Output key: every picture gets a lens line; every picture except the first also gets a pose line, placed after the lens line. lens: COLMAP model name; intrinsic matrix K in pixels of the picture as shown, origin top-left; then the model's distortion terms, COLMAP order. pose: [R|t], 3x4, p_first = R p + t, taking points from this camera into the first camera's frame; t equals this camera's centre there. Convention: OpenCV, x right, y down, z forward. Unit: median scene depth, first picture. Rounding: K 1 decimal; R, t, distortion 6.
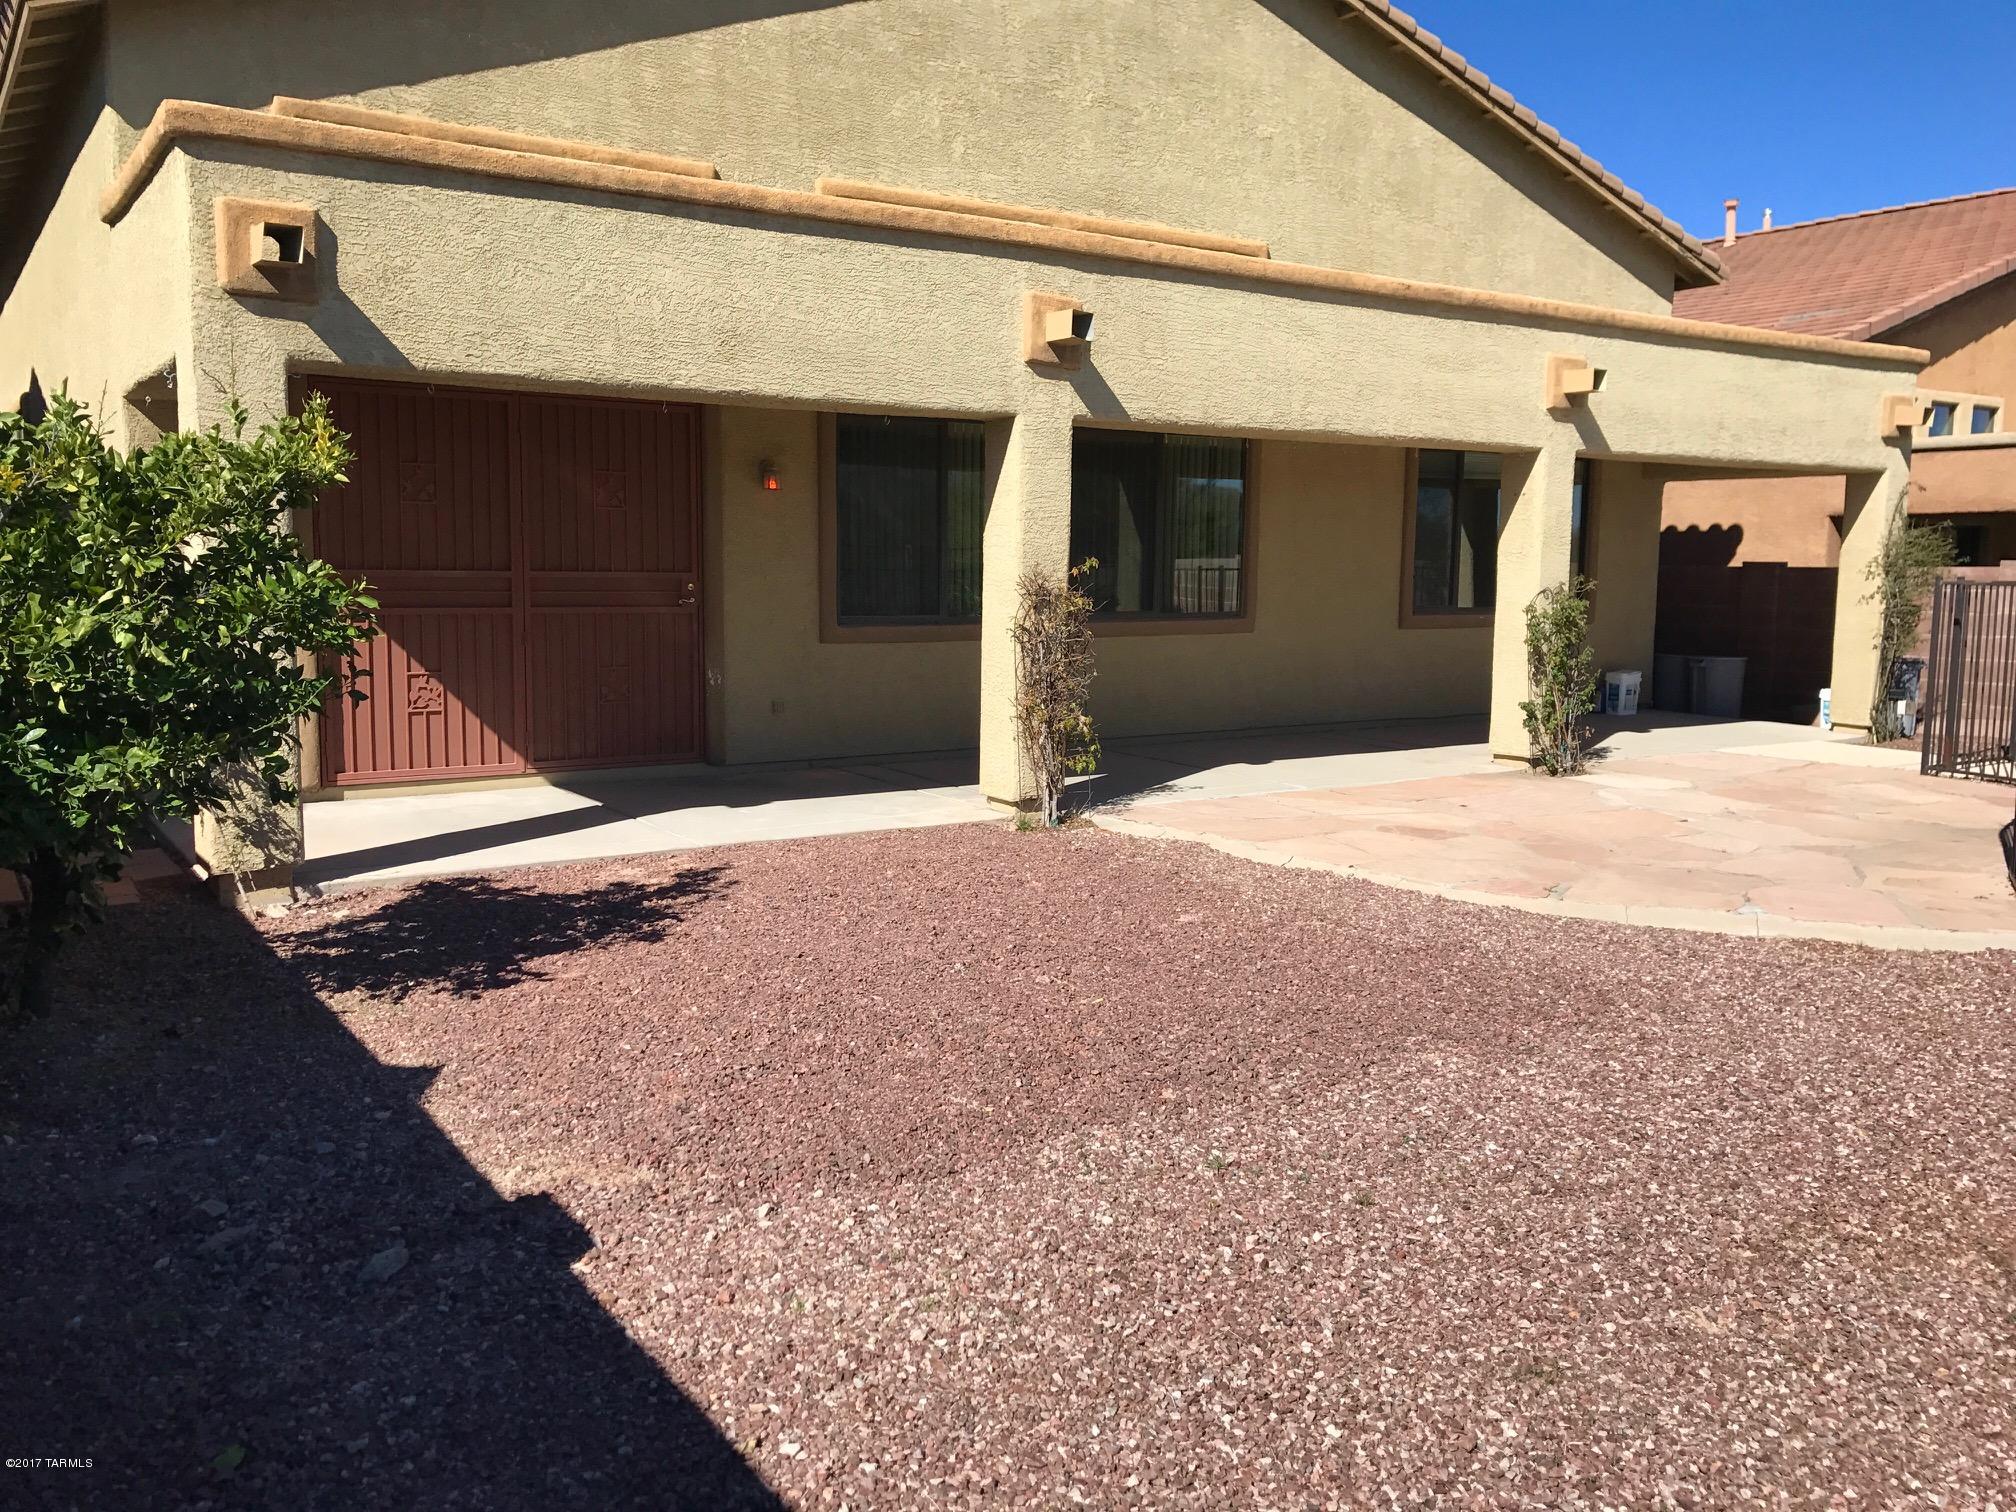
lens RADIAL K [[1654.8, 0, 1008.0], [0, 1654.8, 756.0], [0, 0, 1]] dist [-0.008130, 0.055968]
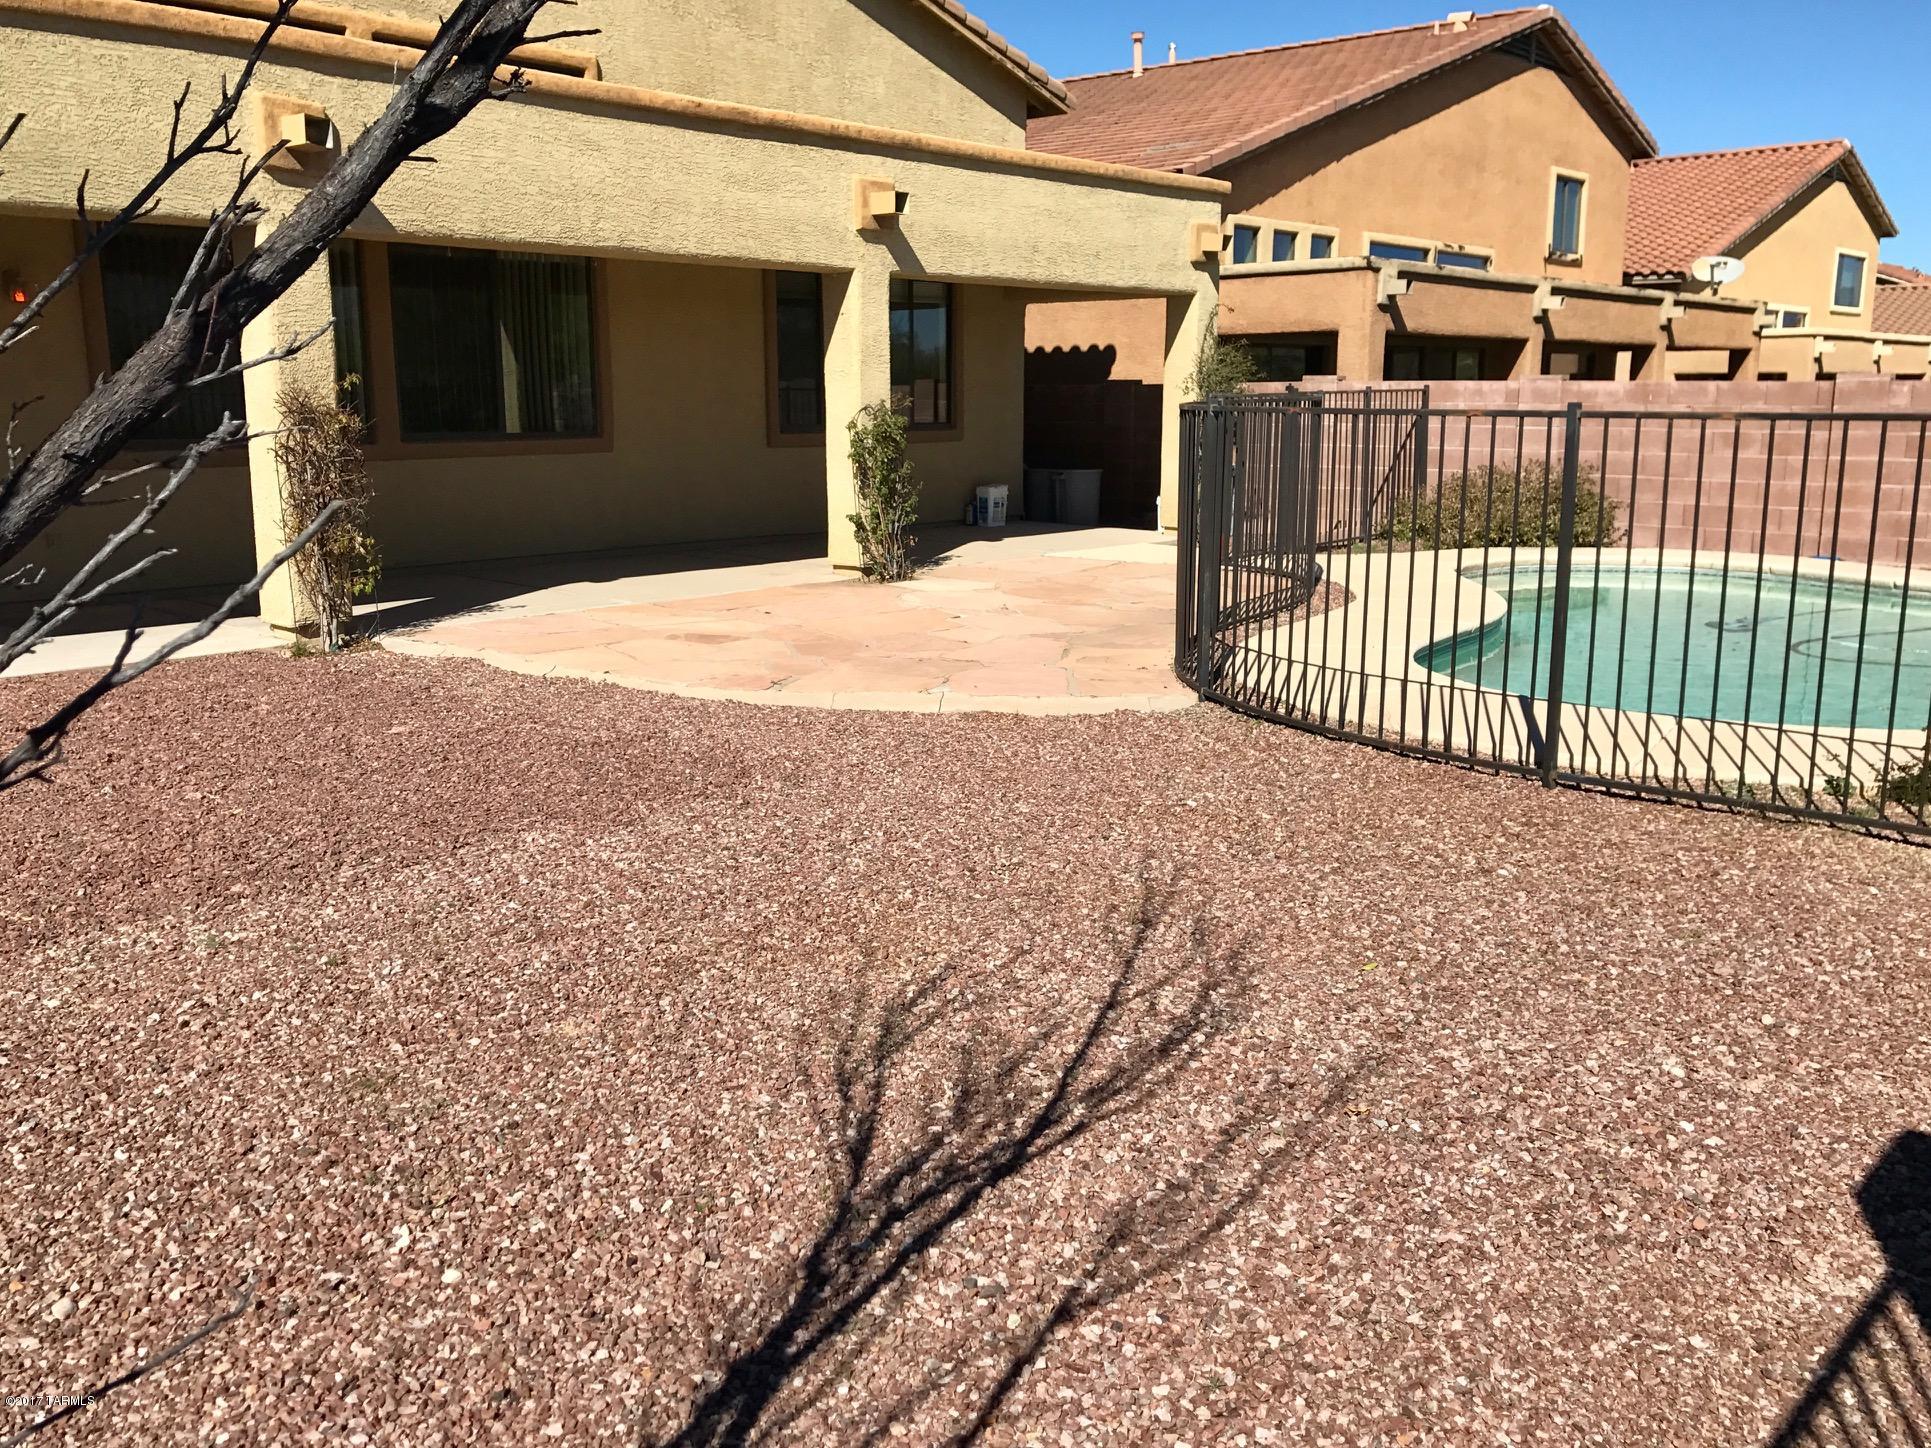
lens RADIAL K [[1669.0, 0, 965.1], [0, 1669.0, 672.6], [0, 0, 1]] dist [0.088951, -0.114199]
pose [[0.968054, -0.052343, 0.245216, 0.117559], [0.040094, 0.997698, 0.054685, 0.012851], [-0.247514, -0.043106, 0.967925, -0.050923]]
